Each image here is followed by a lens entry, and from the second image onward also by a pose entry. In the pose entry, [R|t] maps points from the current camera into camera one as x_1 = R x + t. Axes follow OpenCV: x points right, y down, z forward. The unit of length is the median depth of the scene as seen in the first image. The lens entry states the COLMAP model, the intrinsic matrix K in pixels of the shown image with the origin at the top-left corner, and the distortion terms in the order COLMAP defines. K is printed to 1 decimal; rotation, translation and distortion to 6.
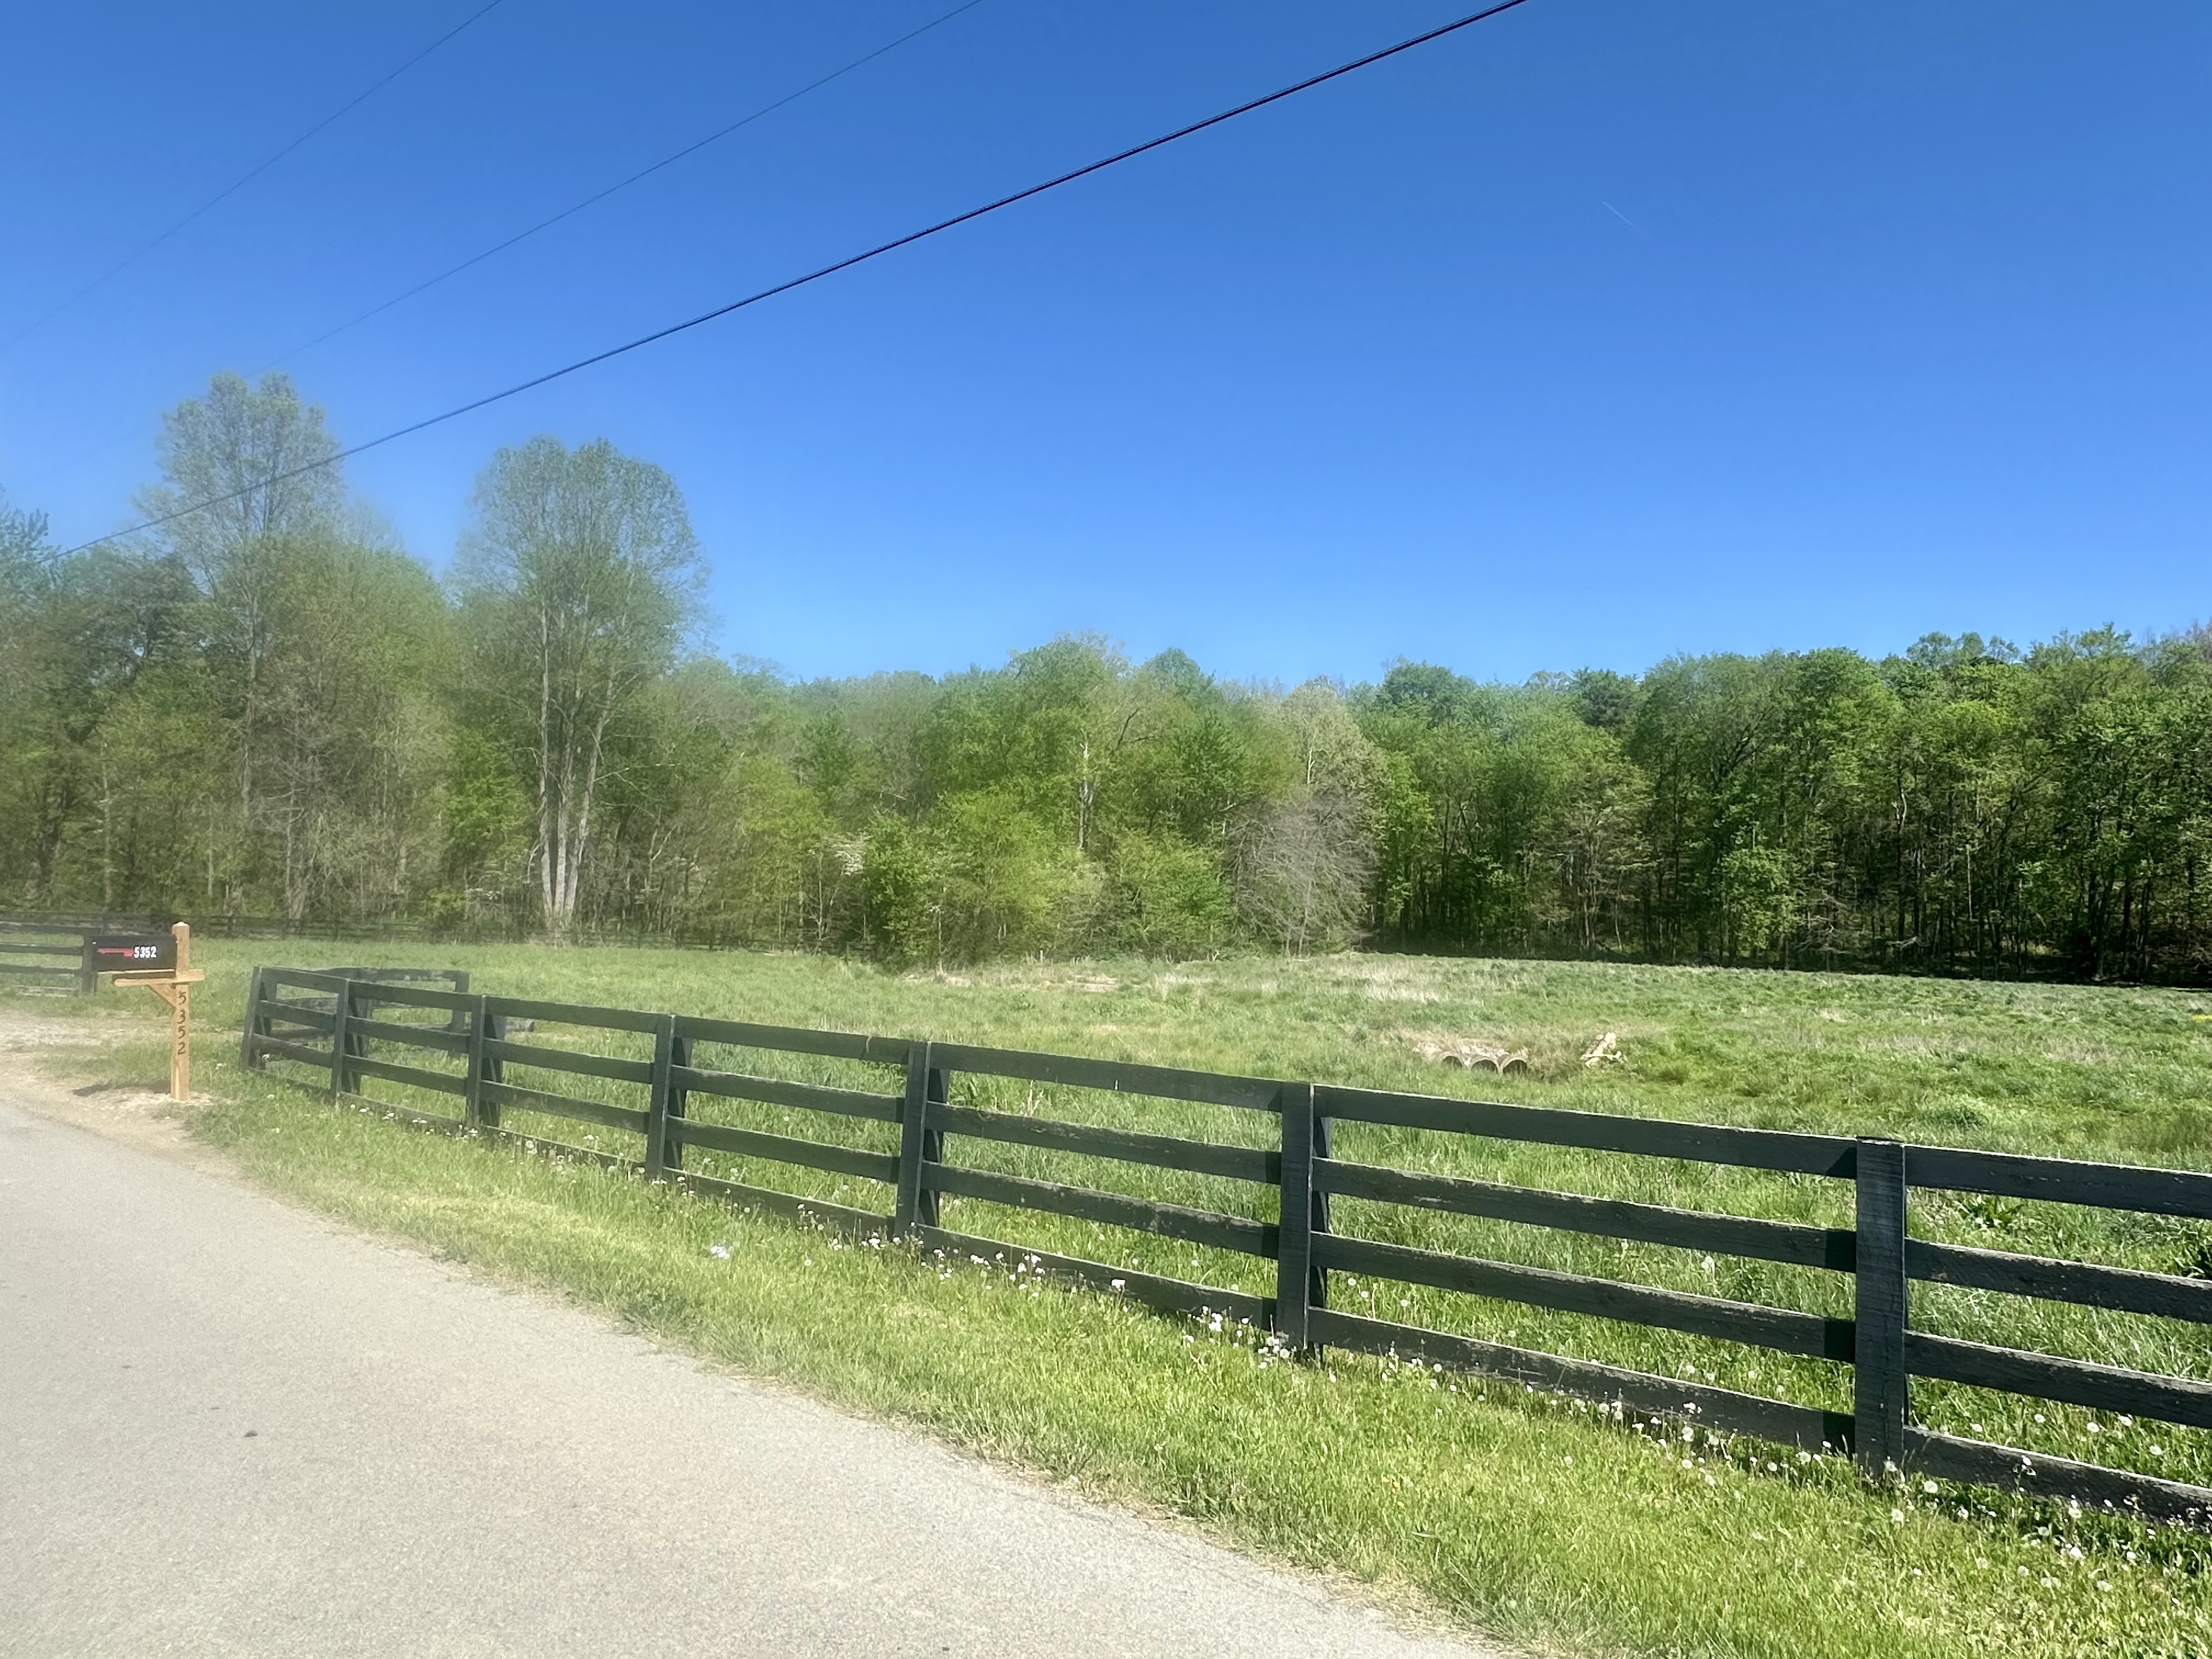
lens RADIAL K [[1352.6, 0, 1095.8], [0, 1352.6, 834.9], [0, 0, 1]] dist [-0.005210, 0.002211]
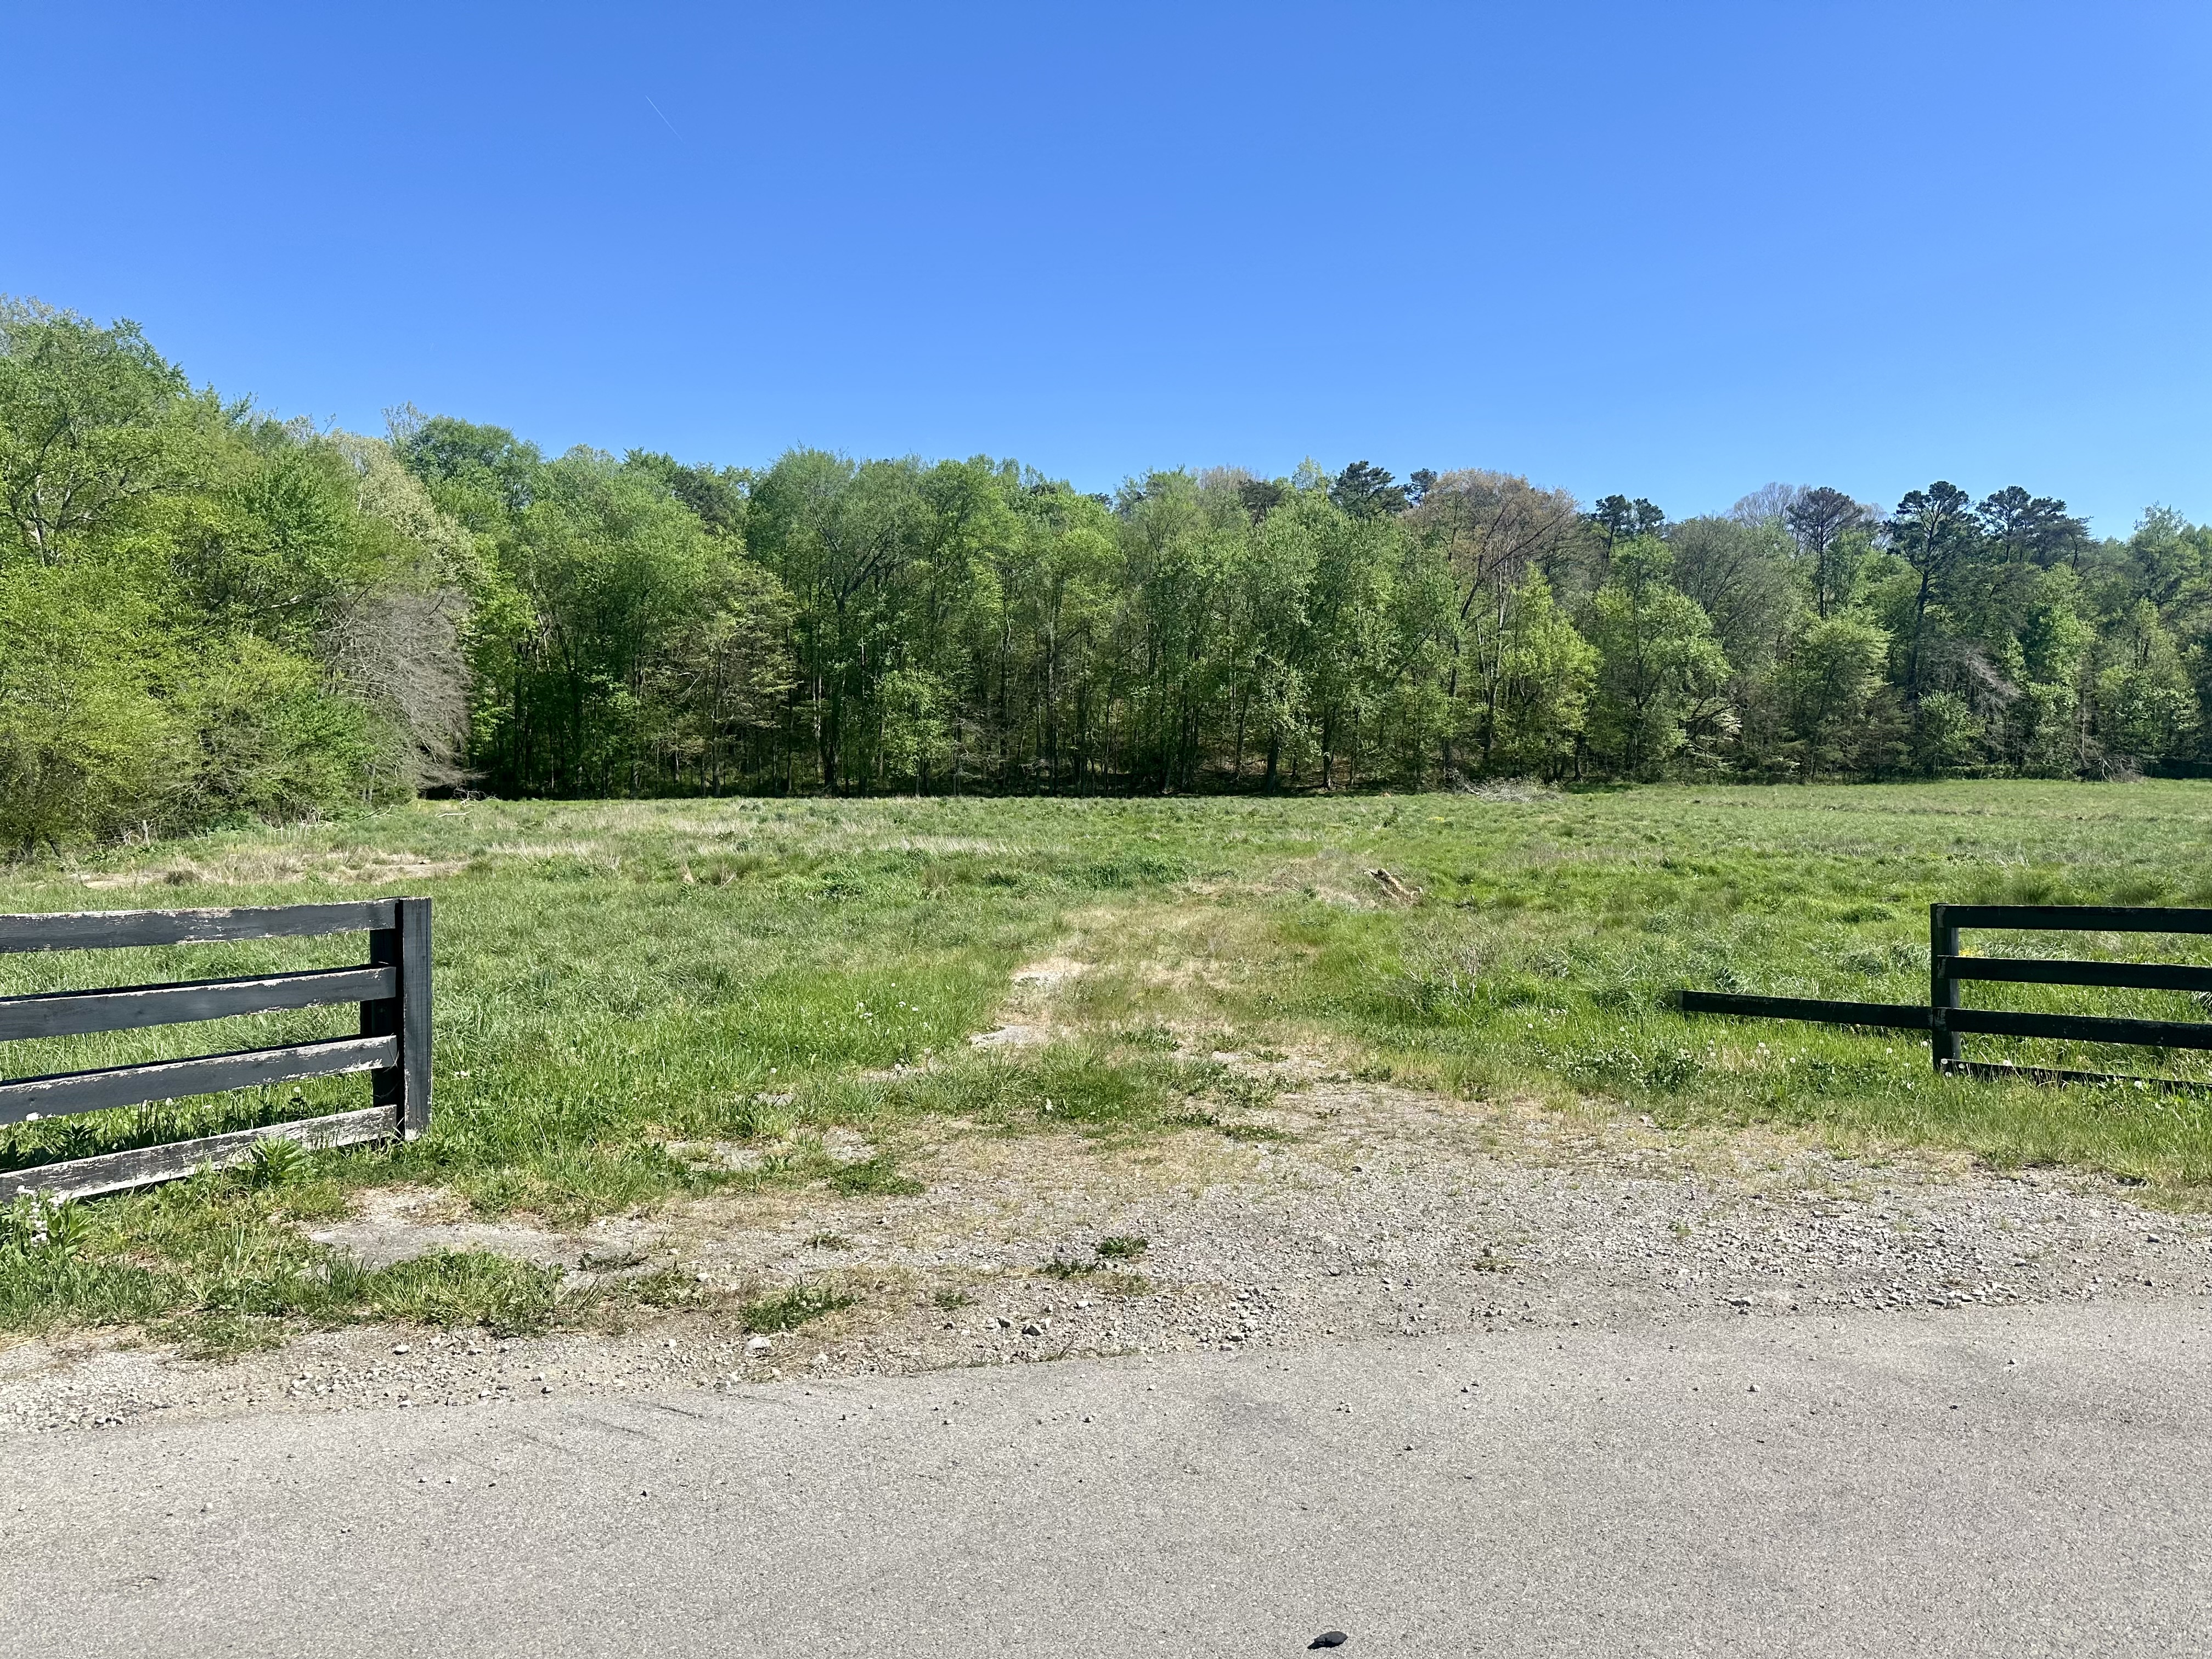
lens RADIAL K [[1550.4, 0, 1113.5], [0, 1550.4, 829.2], [0, 0, 1]] dist [0.044754, -0.063772]
pose [[0.709855, -0.061351, 0.701671, -0.174634], [-0.018397, 0.994244, 0.105544, 0.003300], [-0.704108, -0.087830, 0.704640, 0.128160]]
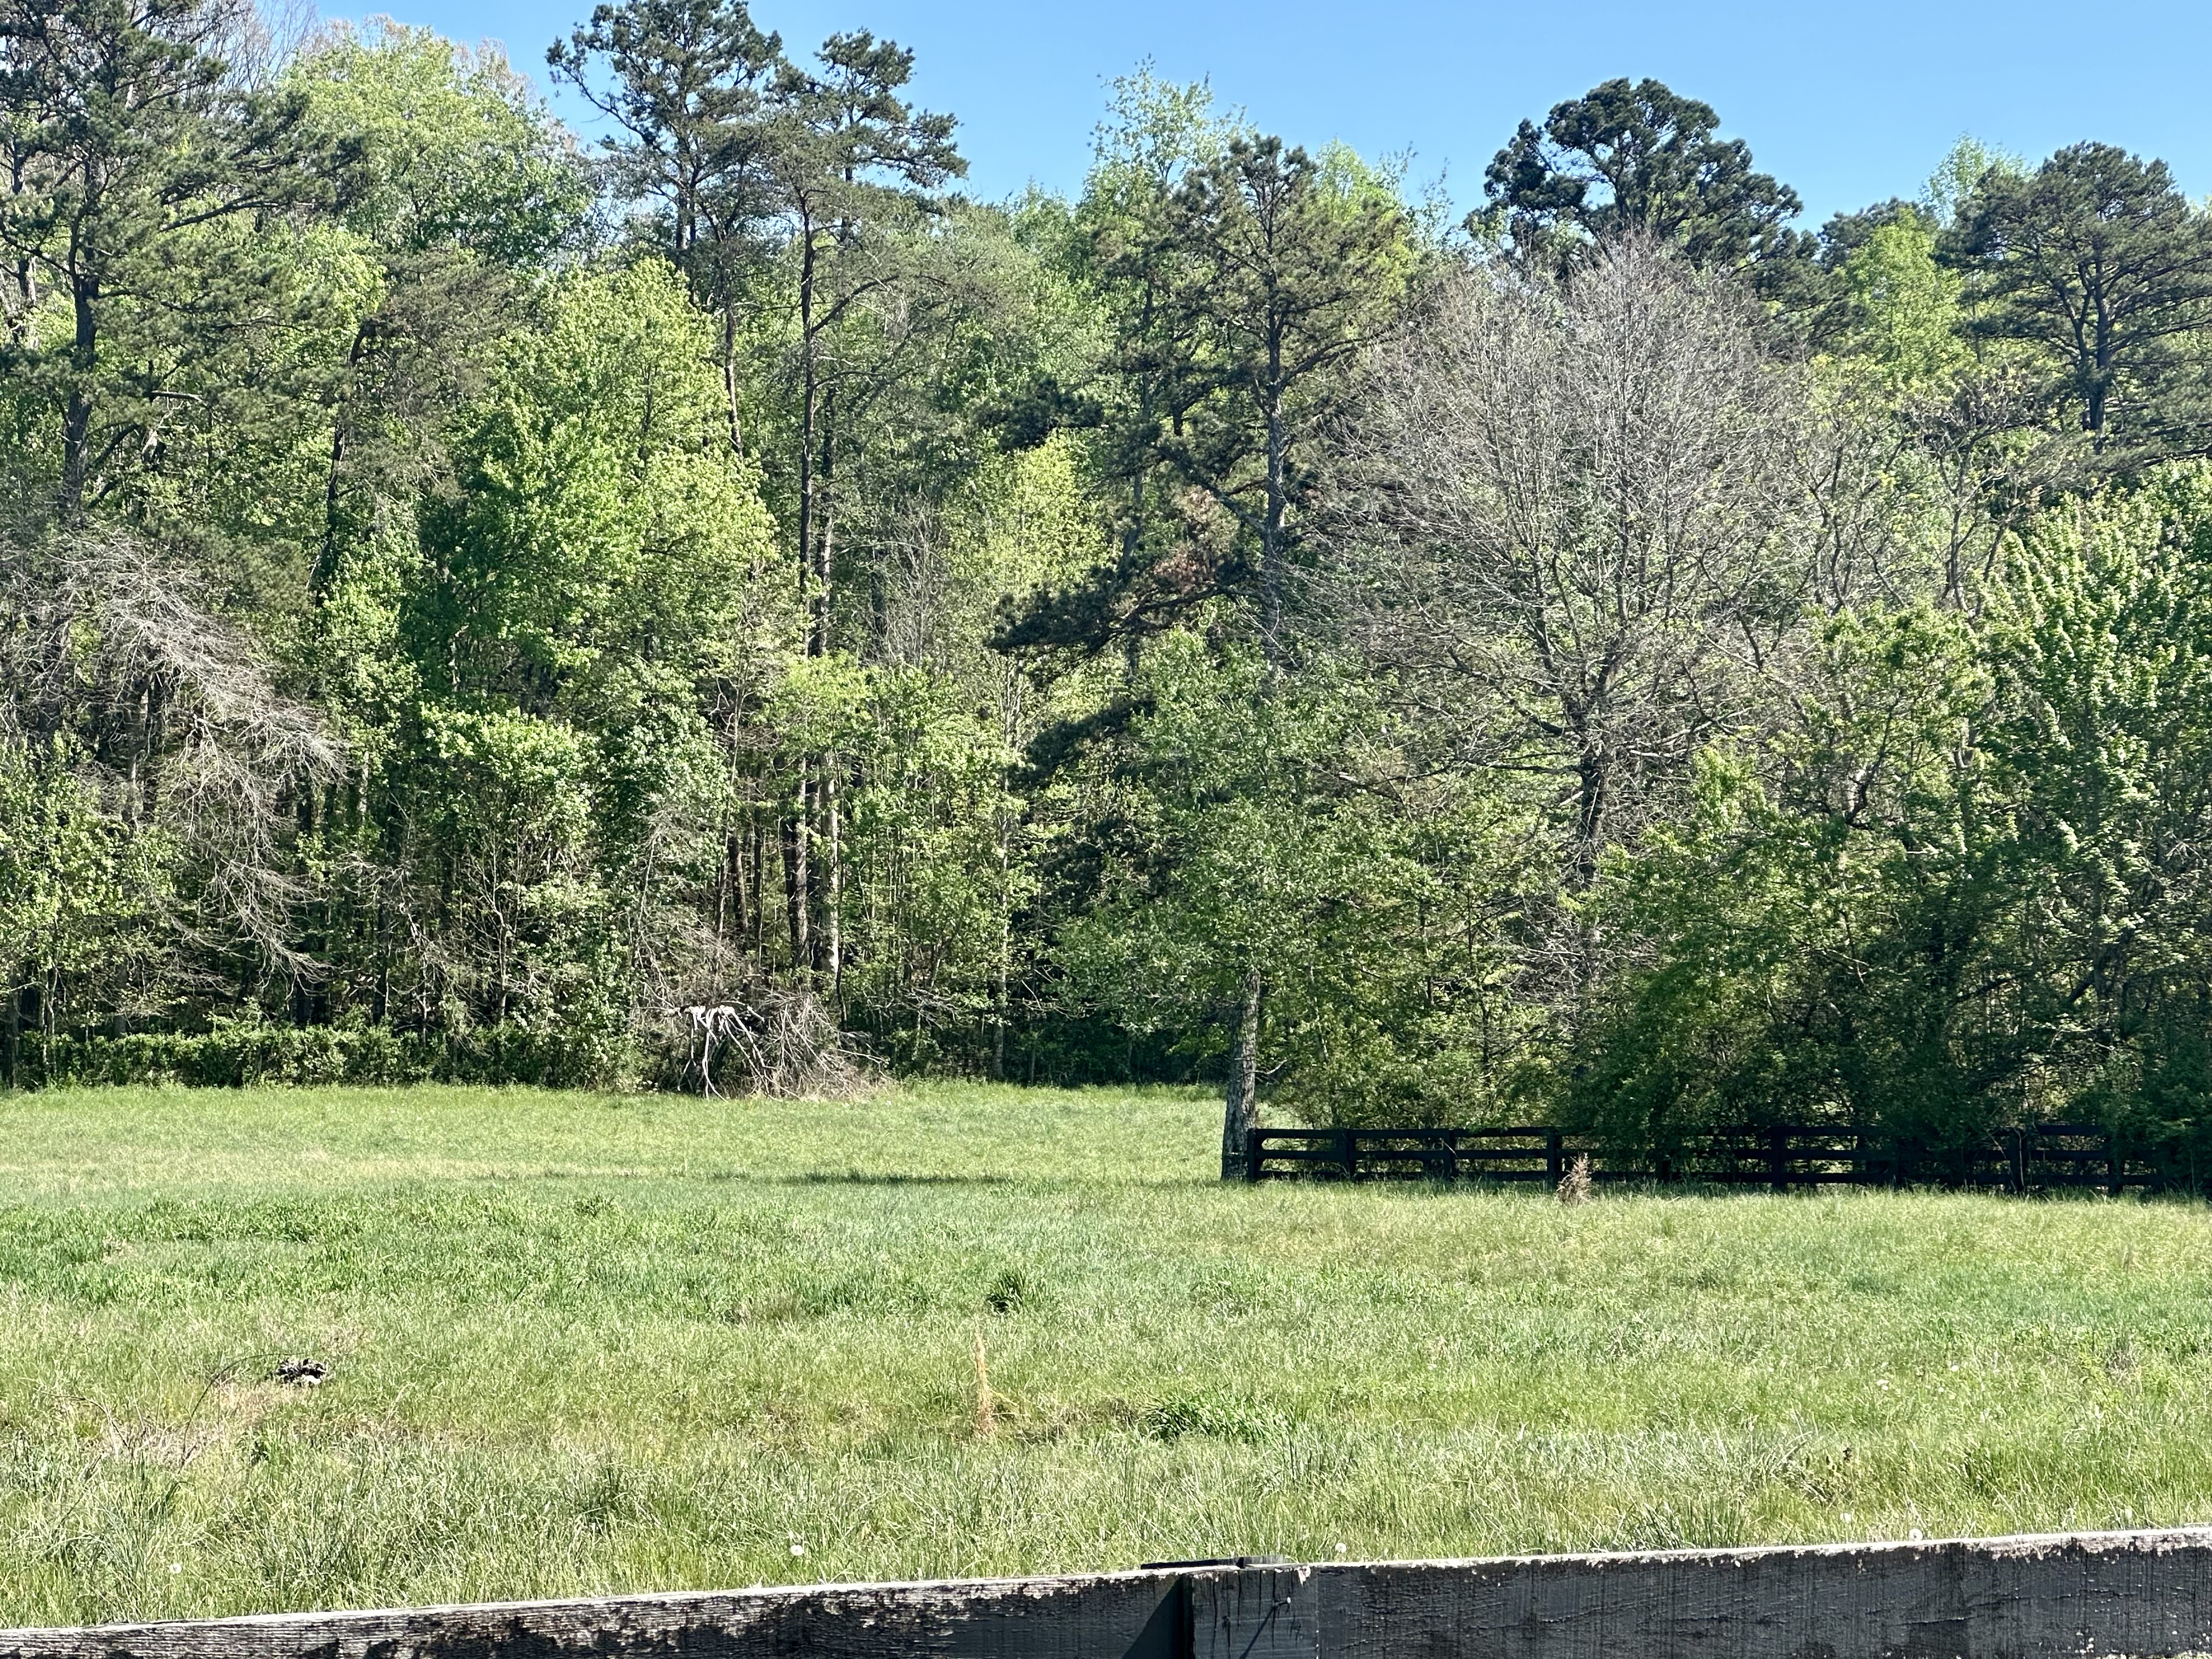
lens RADIAL K [[5701.9, 0, 1175.5], [0, 5701.9, 820.4], [0, 0, 1]] dist [-0.389614, 9.585010]
pose [[0.497463, 0.002423, 0.867482, 0.354034], [-0.040390, 0.998976, 0.020371, -0.002834], [-0.866544, -0.045172, 0.497052, -0.255020]]
